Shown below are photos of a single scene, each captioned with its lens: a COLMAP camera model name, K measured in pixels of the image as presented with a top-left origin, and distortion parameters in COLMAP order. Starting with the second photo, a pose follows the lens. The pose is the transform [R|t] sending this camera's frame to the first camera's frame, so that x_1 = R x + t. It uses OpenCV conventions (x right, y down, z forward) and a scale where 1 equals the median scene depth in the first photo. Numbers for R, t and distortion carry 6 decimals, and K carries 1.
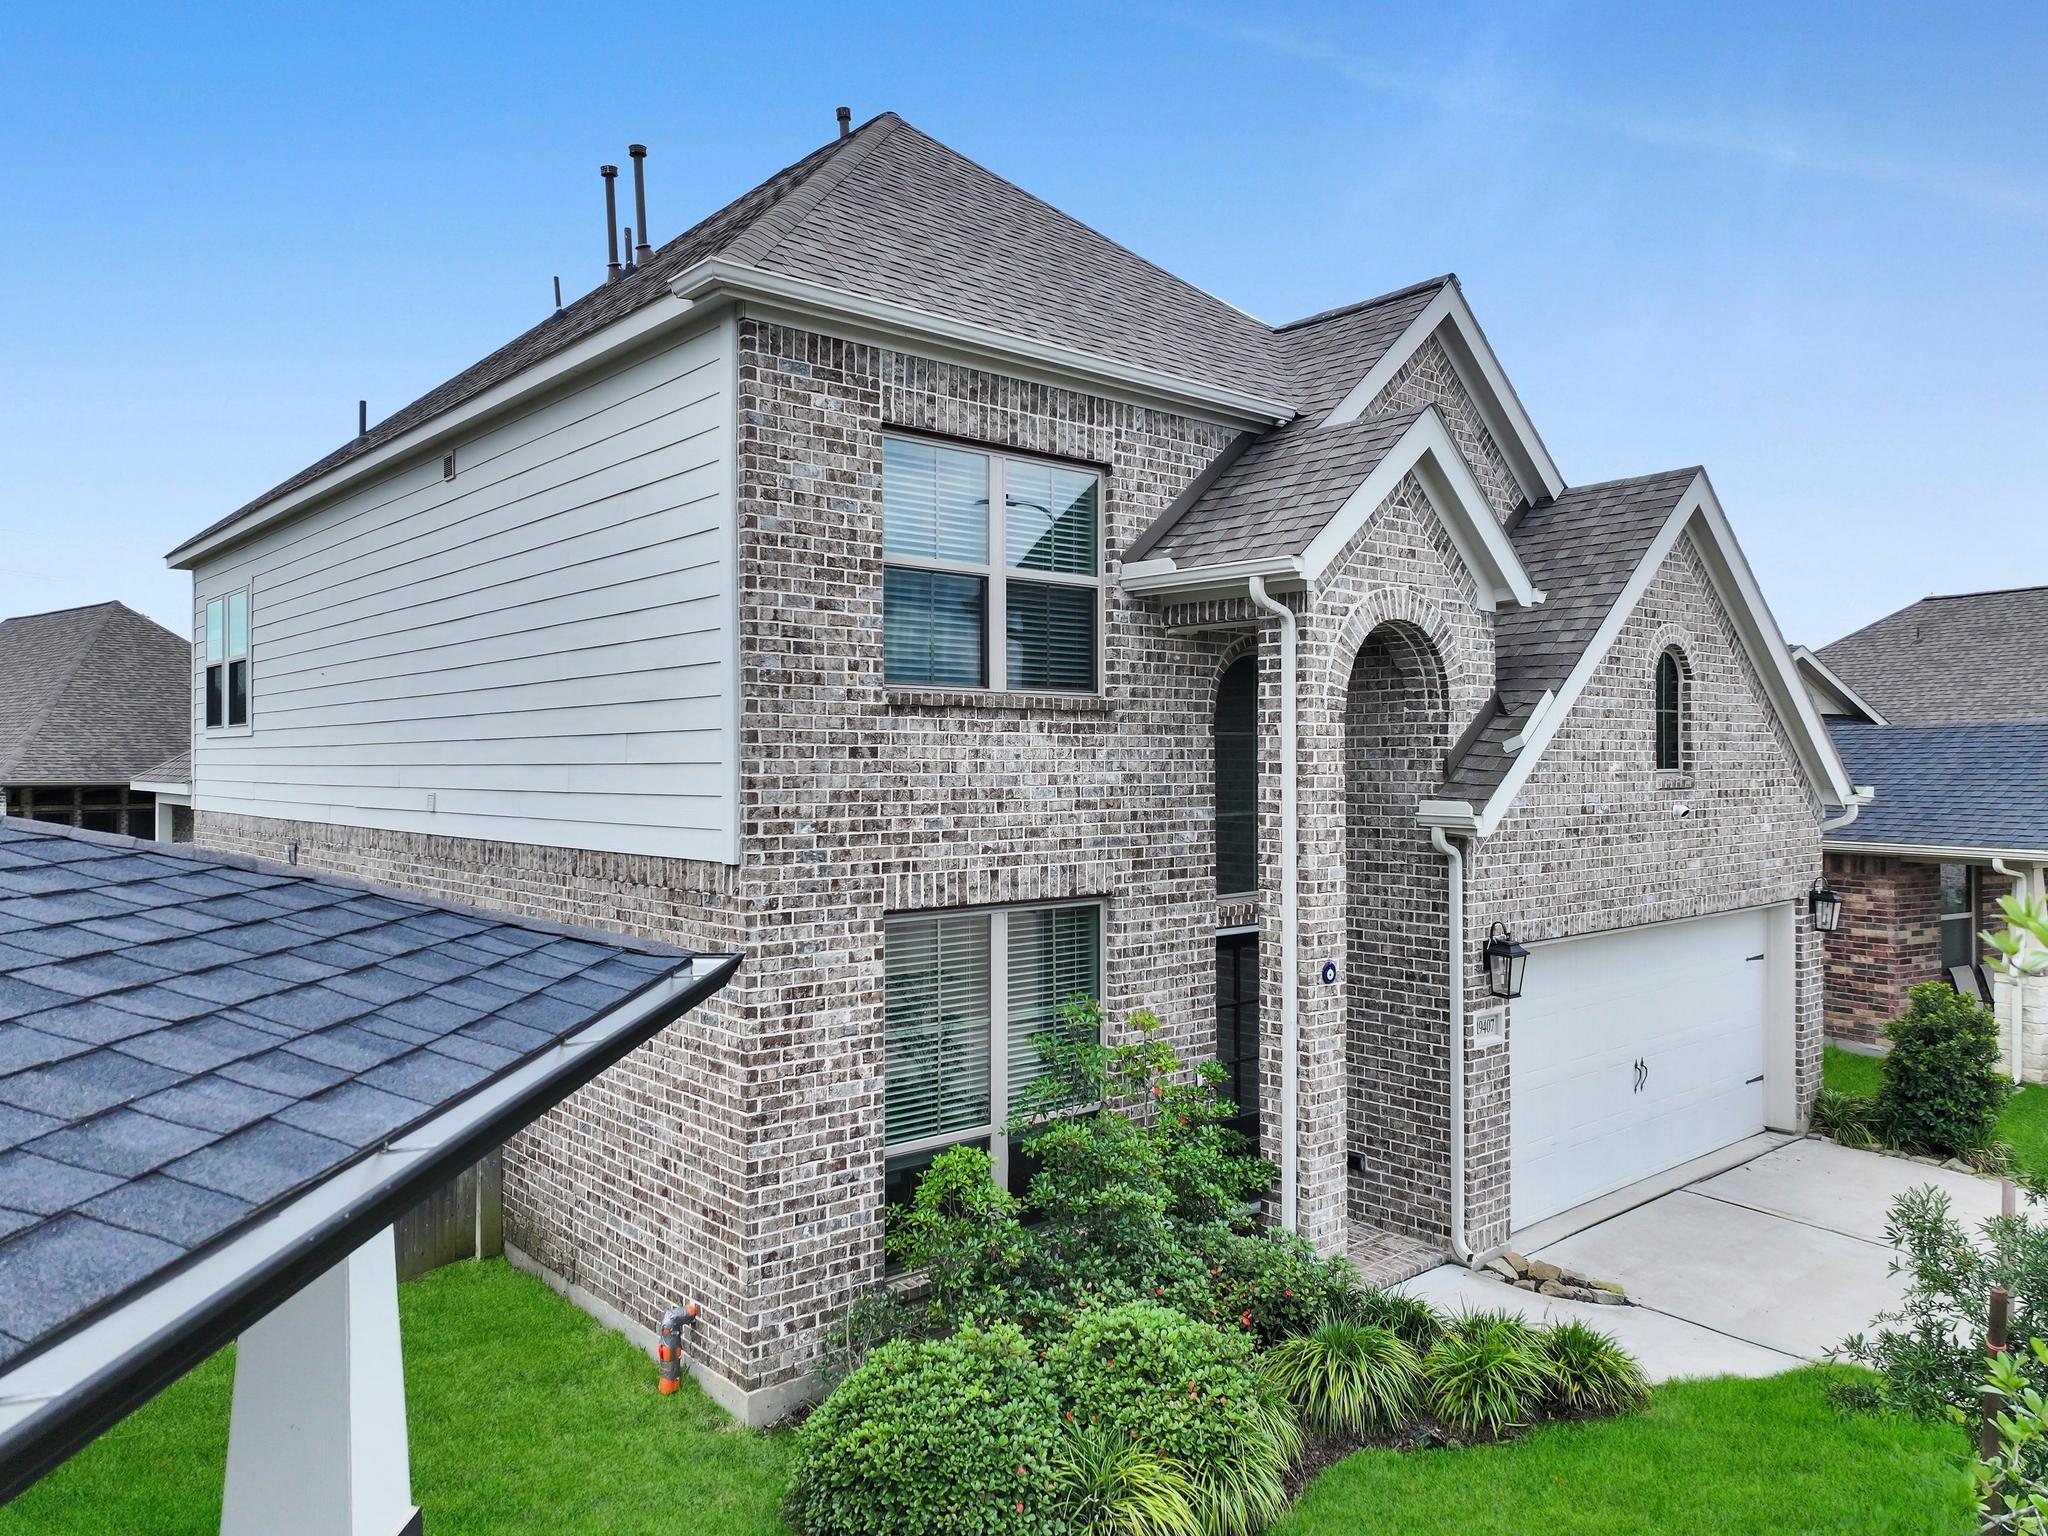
lens RADIAL K [[1444.0, 0, 1024.0], [0, 1444.0, 768.0], [0, 0, 1]] dist [0.008942, -0.003043]
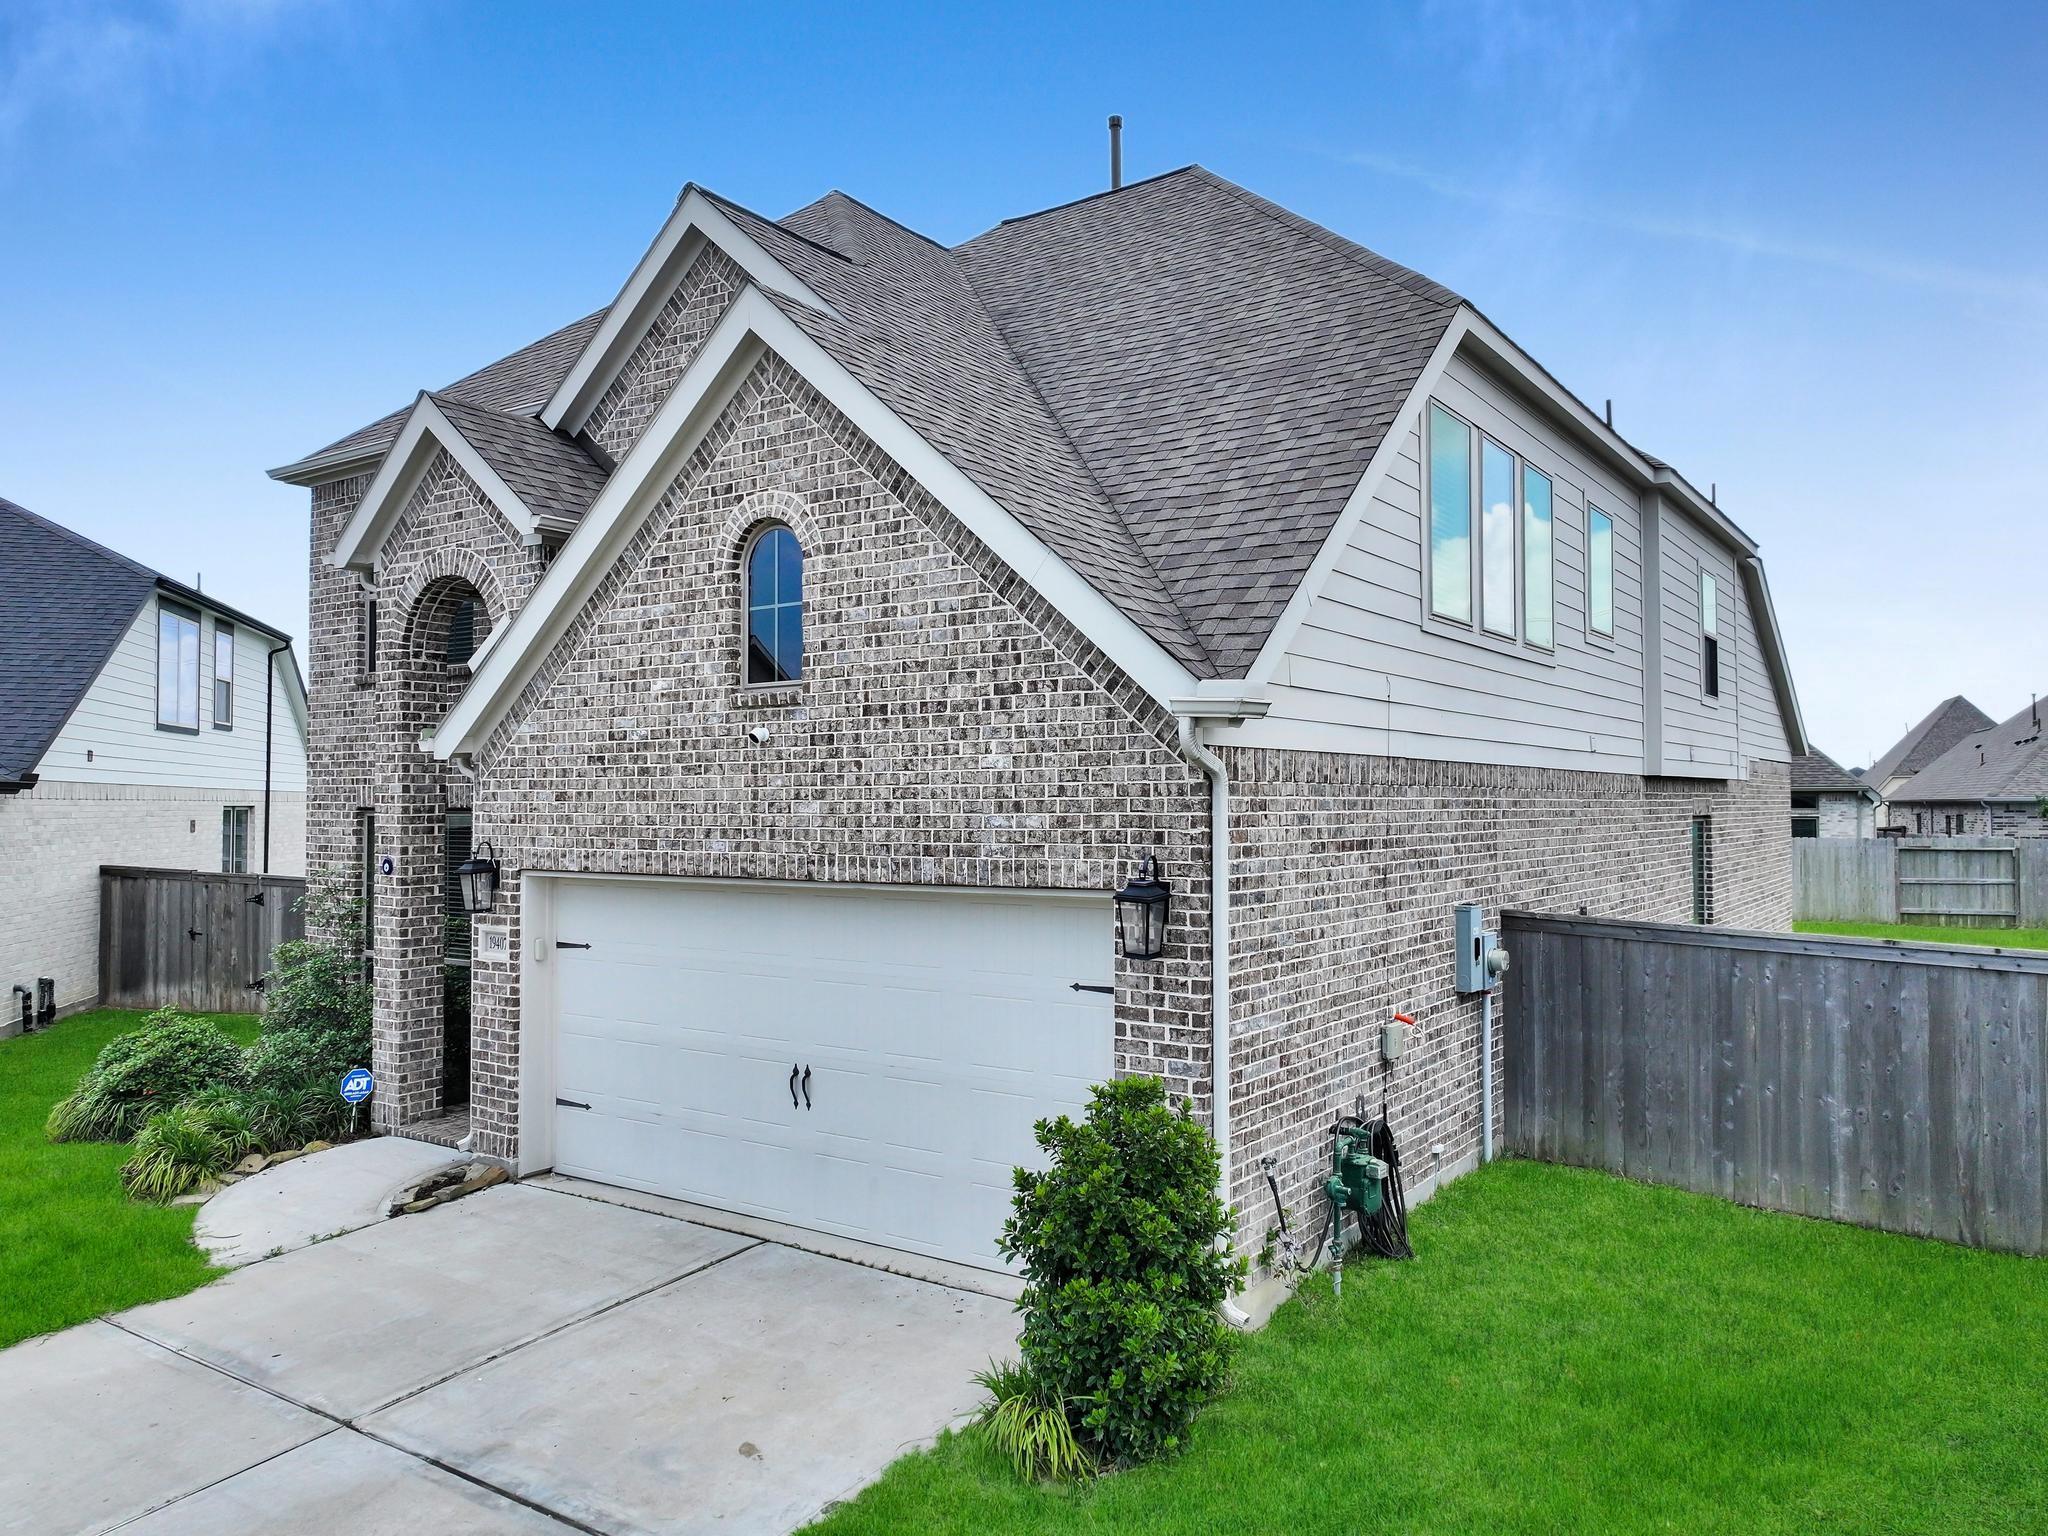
lens RADIAL K [[1444.0, 0, 1024.0], [0, 1444.0, 768.0], [0, 0, 1]] dist [0.008942, -0.003043]
pose [[0.244070, -0.021714, -0.969514, 1.671158], [-0.002813, 0.999729, -0.023099, 0.087336], [0.969753, 0.008365, 0.243943, 1.297207]]
